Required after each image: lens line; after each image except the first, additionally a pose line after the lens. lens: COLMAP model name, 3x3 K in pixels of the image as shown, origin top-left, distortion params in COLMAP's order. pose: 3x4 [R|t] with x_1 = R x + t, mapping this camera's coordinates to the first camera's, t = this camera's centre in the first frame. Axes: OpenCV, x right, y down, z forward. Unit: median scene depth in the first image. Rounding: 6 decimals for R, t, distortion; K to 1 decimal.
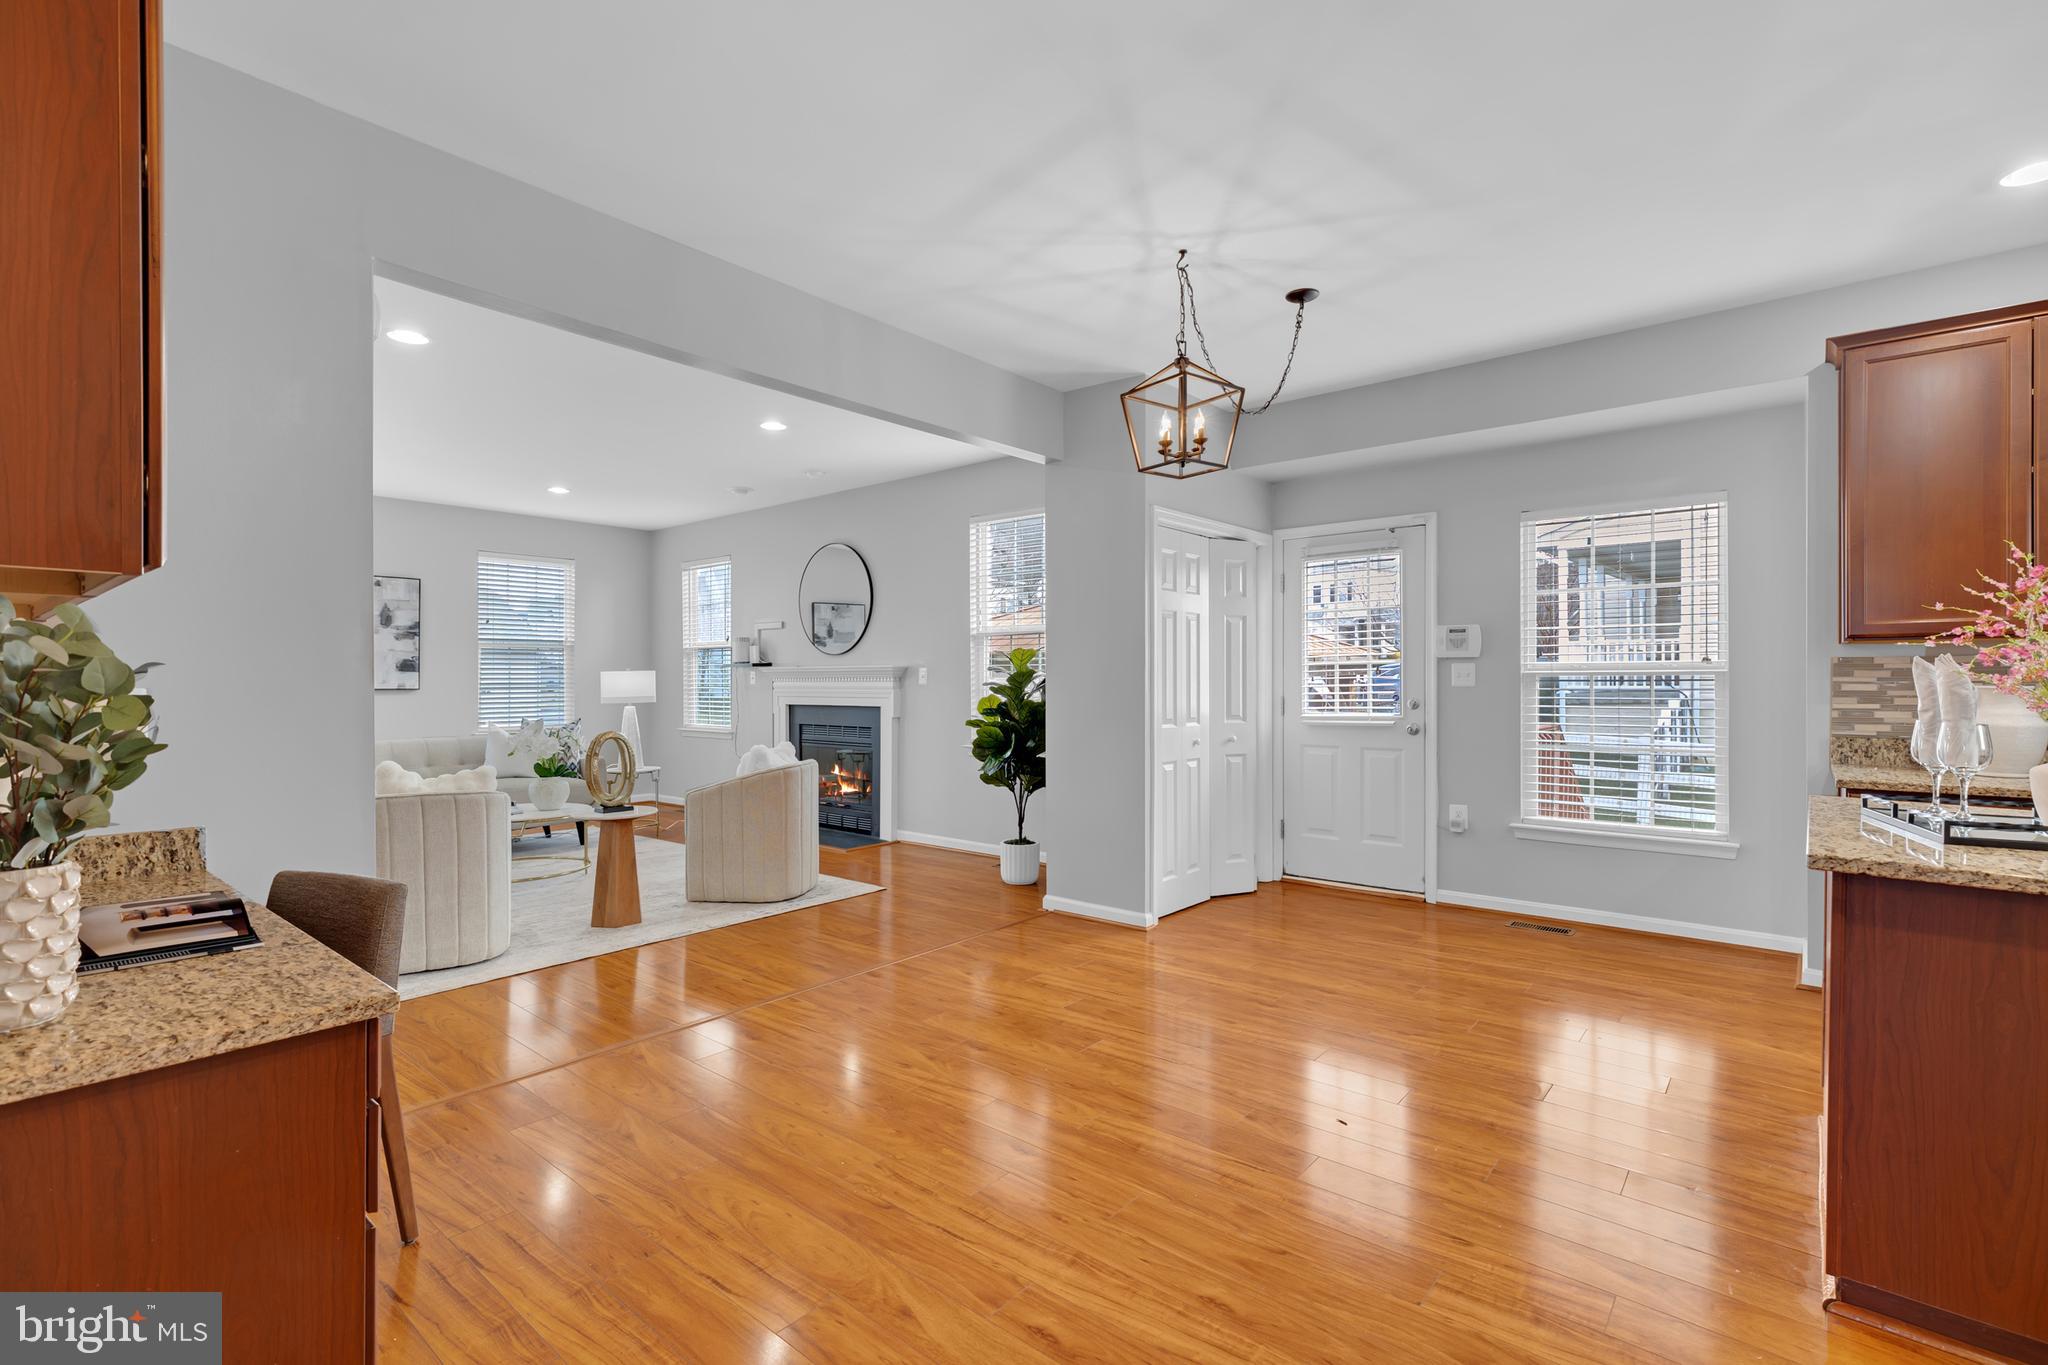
lens RADIAL K [[932.4, 0, 996.9], [0, 932.4, 669.3], [0, 0, 1]] dist [0.005244, 0.000888]
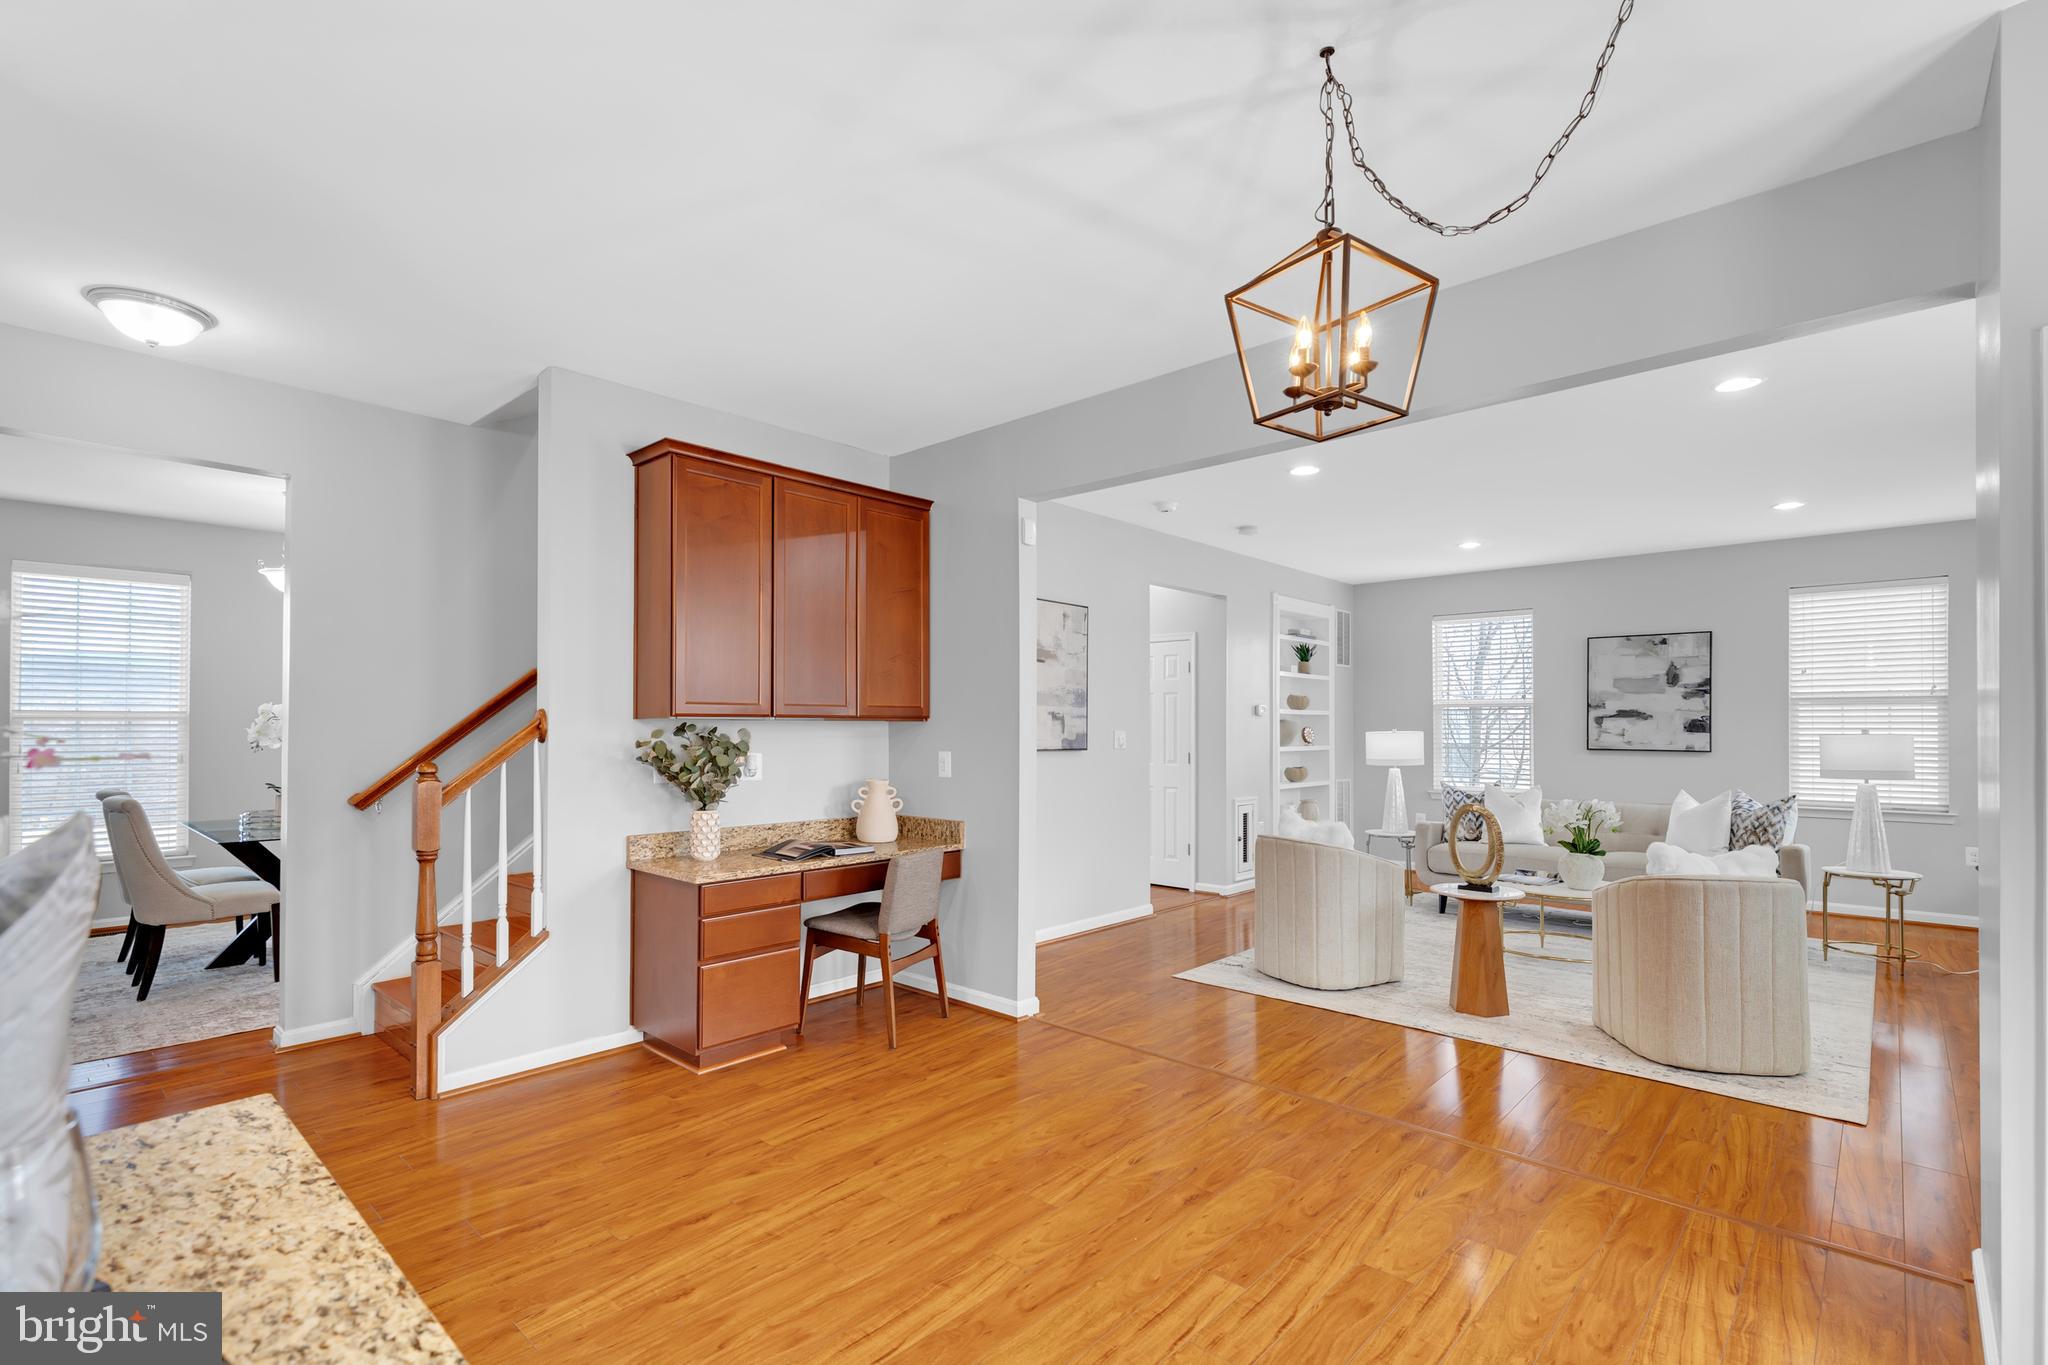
lens RADIAL K [[932.4, 0, 1006.2], [0, 932.4, 716.0], [0, 0, 1]] dist [0.005244, 0.000888]
pose [[-0.033946, -0.010226, -0.999371, 0.373203], [0.009641, 0.999898, -0.010558, -0.011756], [0.999377, -0.009994, -0.033844, 0.384270]]
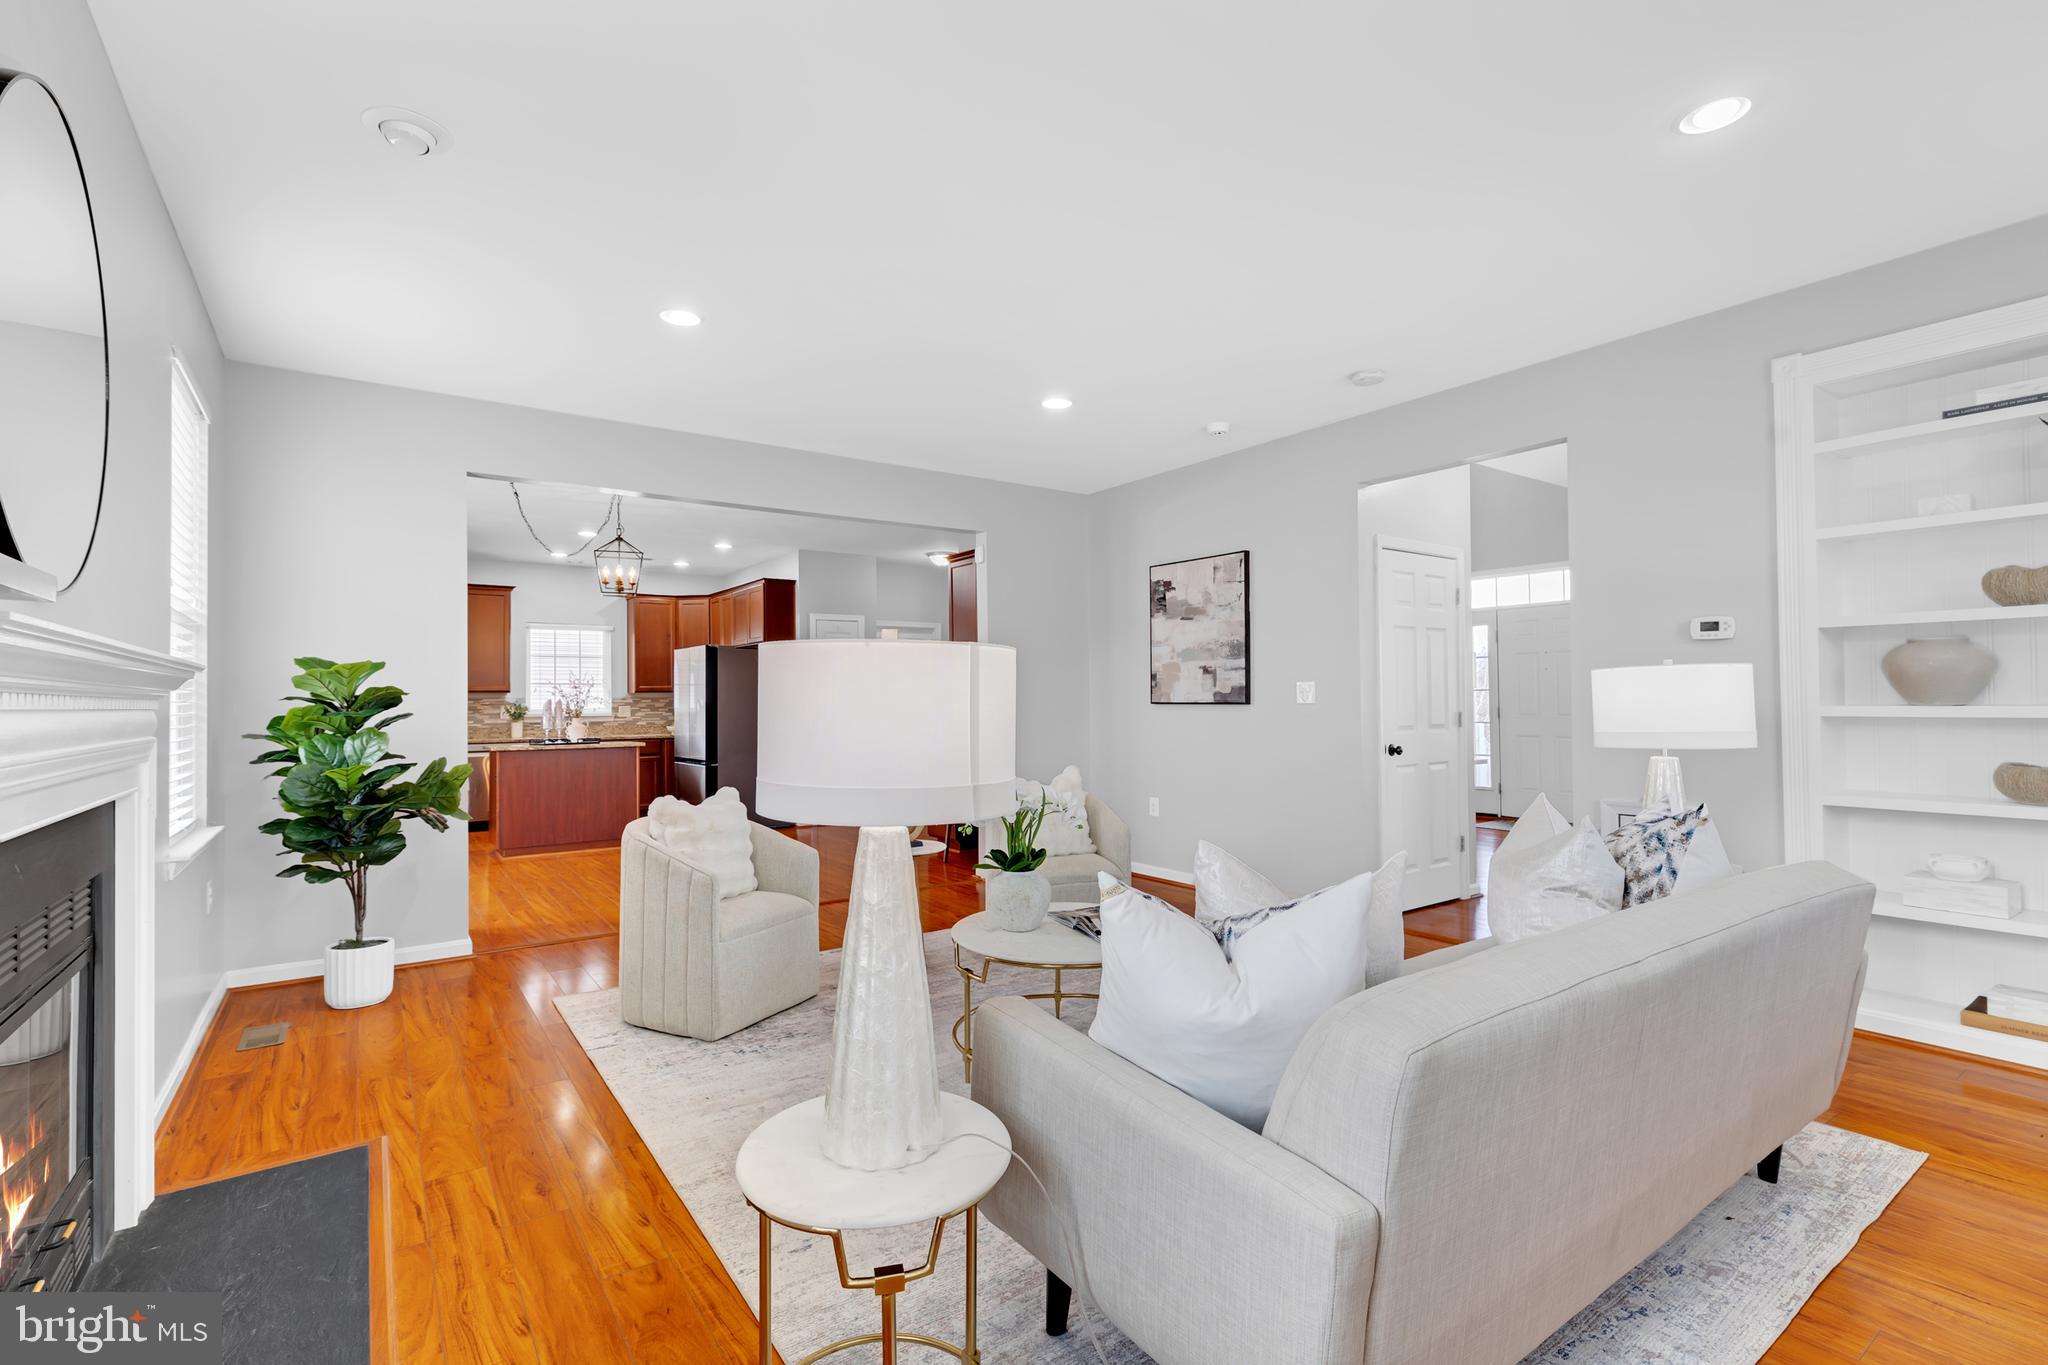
lens RADIAL K [[932.4, 0, 1027.6], [0, 932.4, 682.0], [0, 0, 1]] dist [0.005244, 0.000888]
pose [[-0.975778, 0.018996, 0.217935, -0.503309], [0.013119, 0.999511, -0.028383, 0.013241], [-0.218368, -0.024836, -0.975550, 1.277163]]
